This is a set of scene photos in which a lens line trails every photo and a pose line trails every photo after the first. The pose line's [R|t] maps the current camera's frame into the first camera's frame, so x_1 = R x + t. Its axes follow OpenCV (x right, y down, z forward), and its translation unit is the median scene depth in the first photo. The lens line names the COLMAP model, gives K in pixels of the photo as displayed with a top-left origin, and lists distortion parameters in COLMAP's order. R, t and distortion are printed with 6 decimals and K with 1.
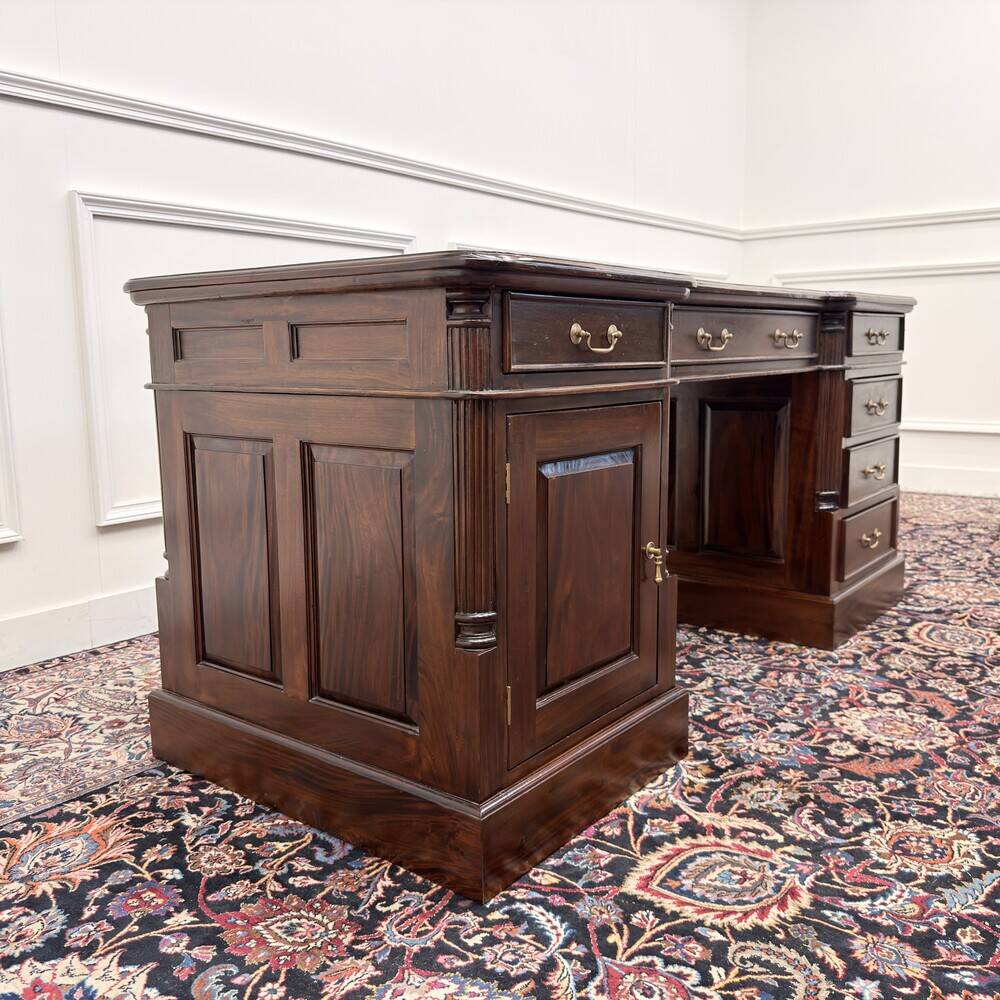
lens RADIAL K [[944.2, 0, 495.9], [0, 944.2, 498.6], [0, 0, 1]] dist [0.045182, -0.087945]
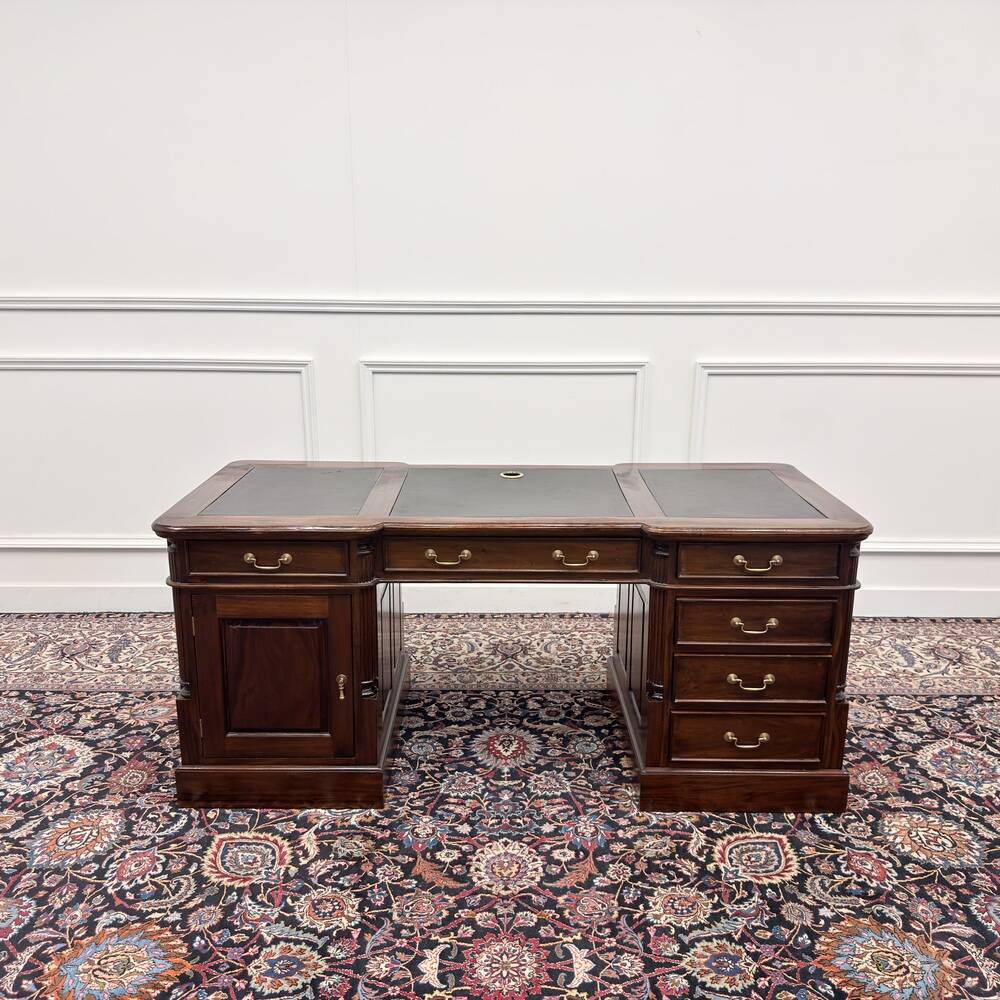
lens RADIAL K [[936.5, 0, 502.0], [0, 936.5, 496.3], [0, 0, 1]] dist [0.112952, -0.220205]
pose [[0.614226, 0.215531, -0.759127, 1.600209], [-0.133159, 0.976492, 0.169504, -0.606598], [0.777814, -0.003029, 0.628487, 0.176803]]
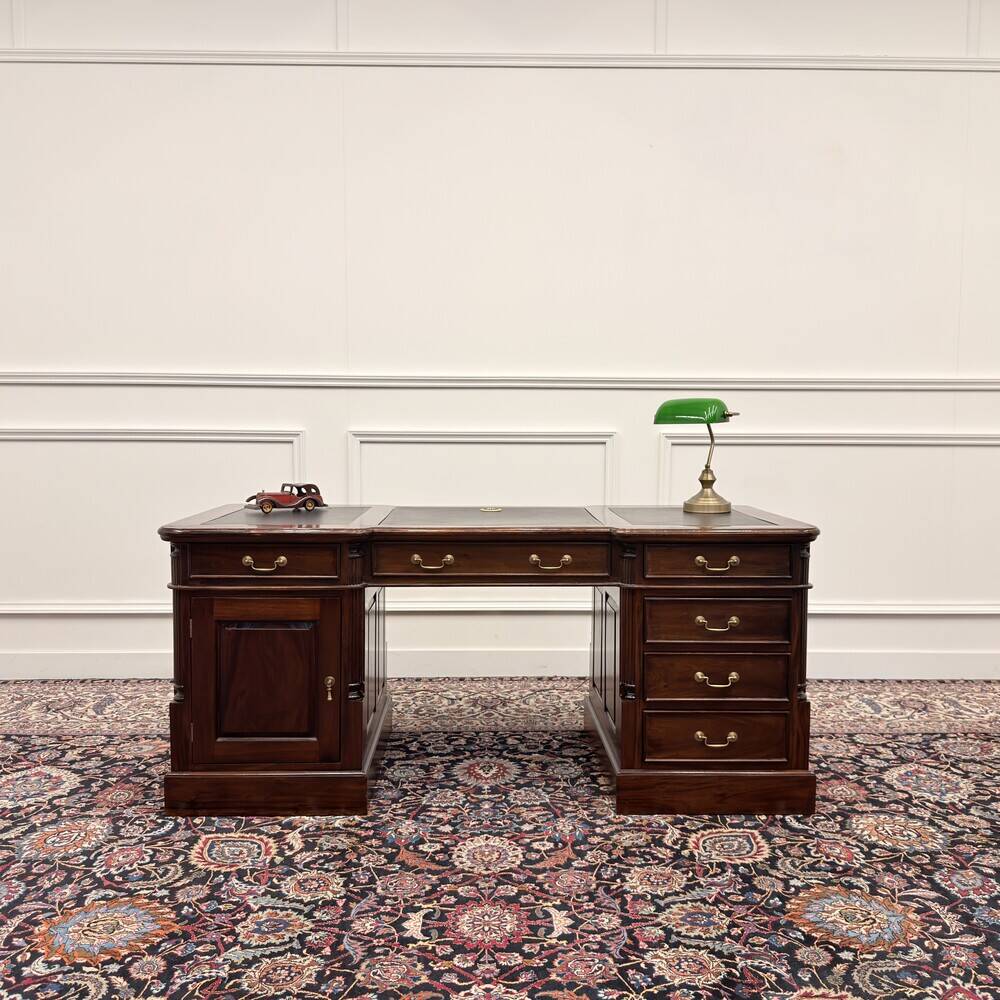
lens RADIAL K [[950.4, 0, 500.0], [0, 950.4, 500.0], [0, 0, 1]] dist [0.124547, -0.253058]
pose [[0.631628, 0.079507, -0.771184, 1.780581], [-0.131838, 0.991254, -0.005784, -0.323895], [0.763980, 0.105324, 0.636586, 0.073518]]
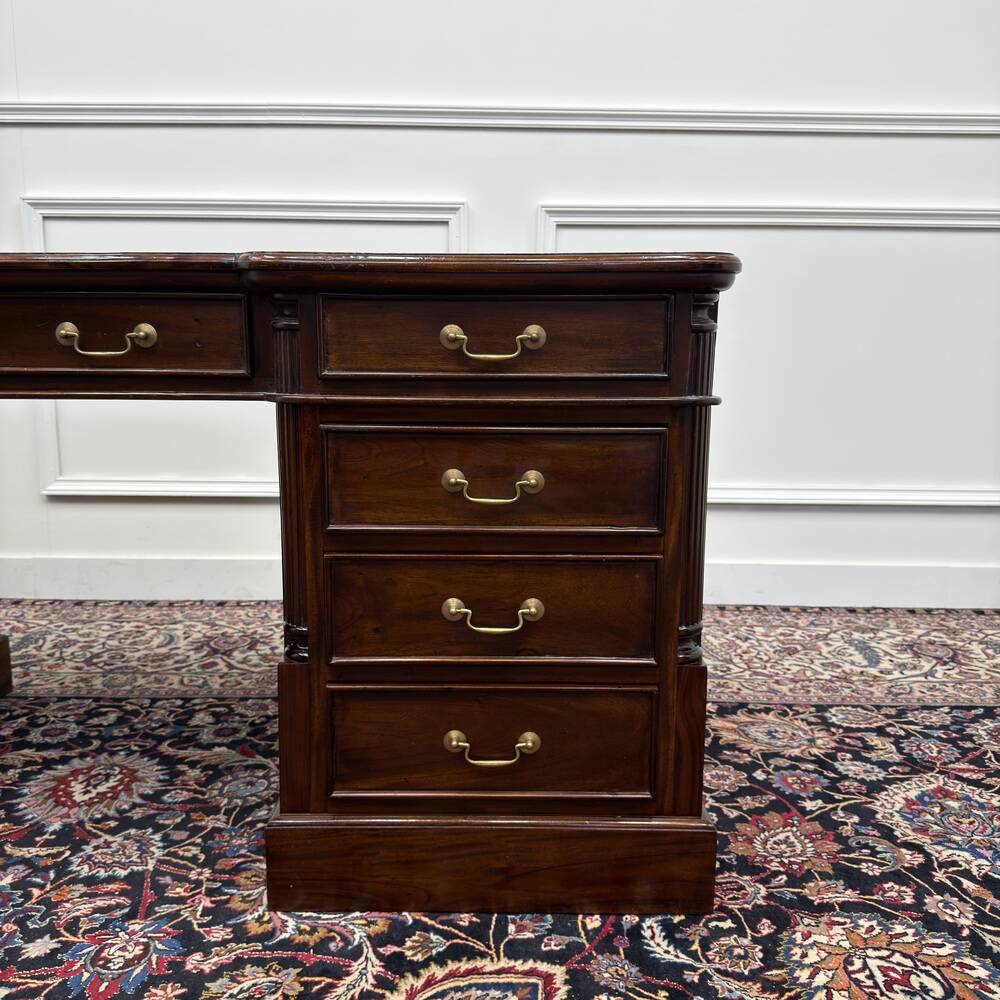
lens RADIAL K [[949.0, 0, 495.1], [0, 949.0, 479.5], [0, 0, 1]] dist [0.040824, -0.076905]
pose [[0.613460, 0.130827, -0.778814, 1.249306], [-0.137310, 0.988832, 0.057949, -0.204381], [0.777697, 0.071389, 0.624573, 1.108030]]
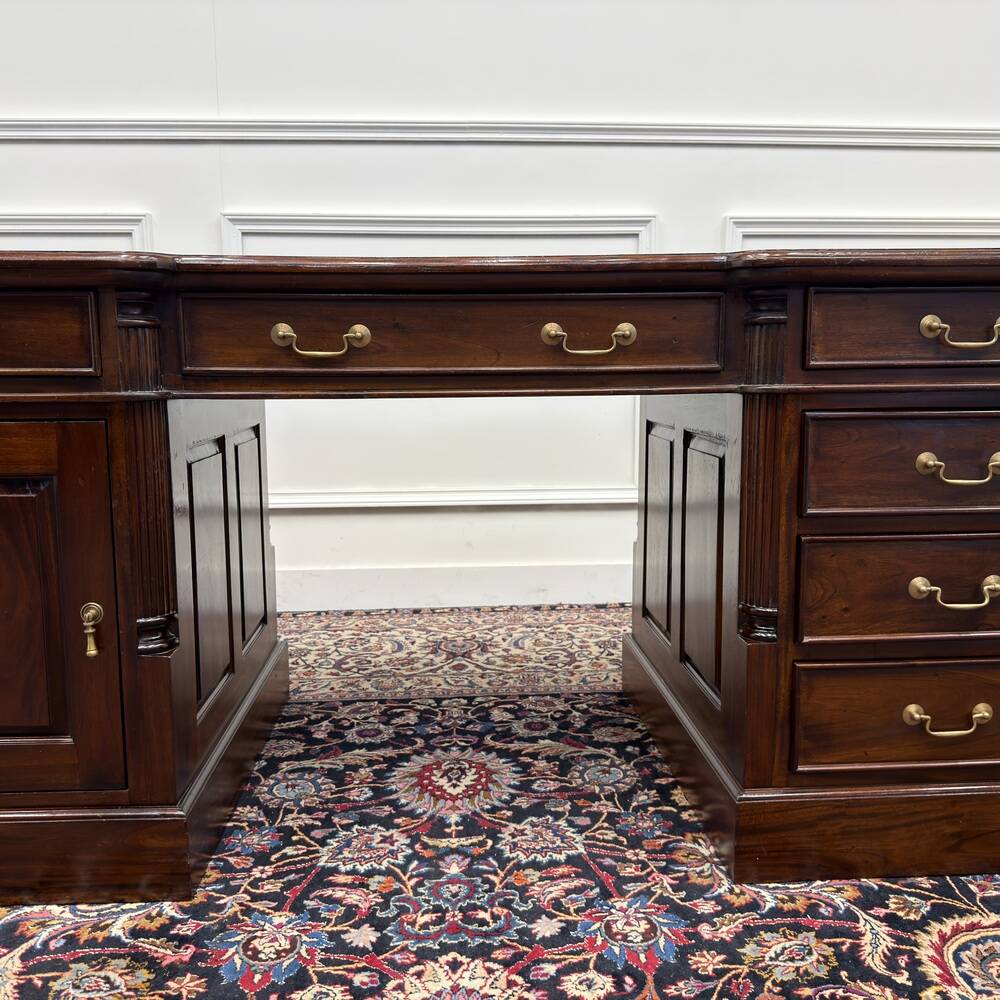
lens RADIAL K [[938.9, 0, 500.0], [0, 938.9, 500.0], [0, 0, 1]] dist [0.146337, -0.307503]
pose [[0.656957, 0.116116, -0.744932, 0.995197], [-0.117770, 0.991744, 0.050726, -0.121294], [0.744673, 0.054406, 0.665209, 0.749831]]
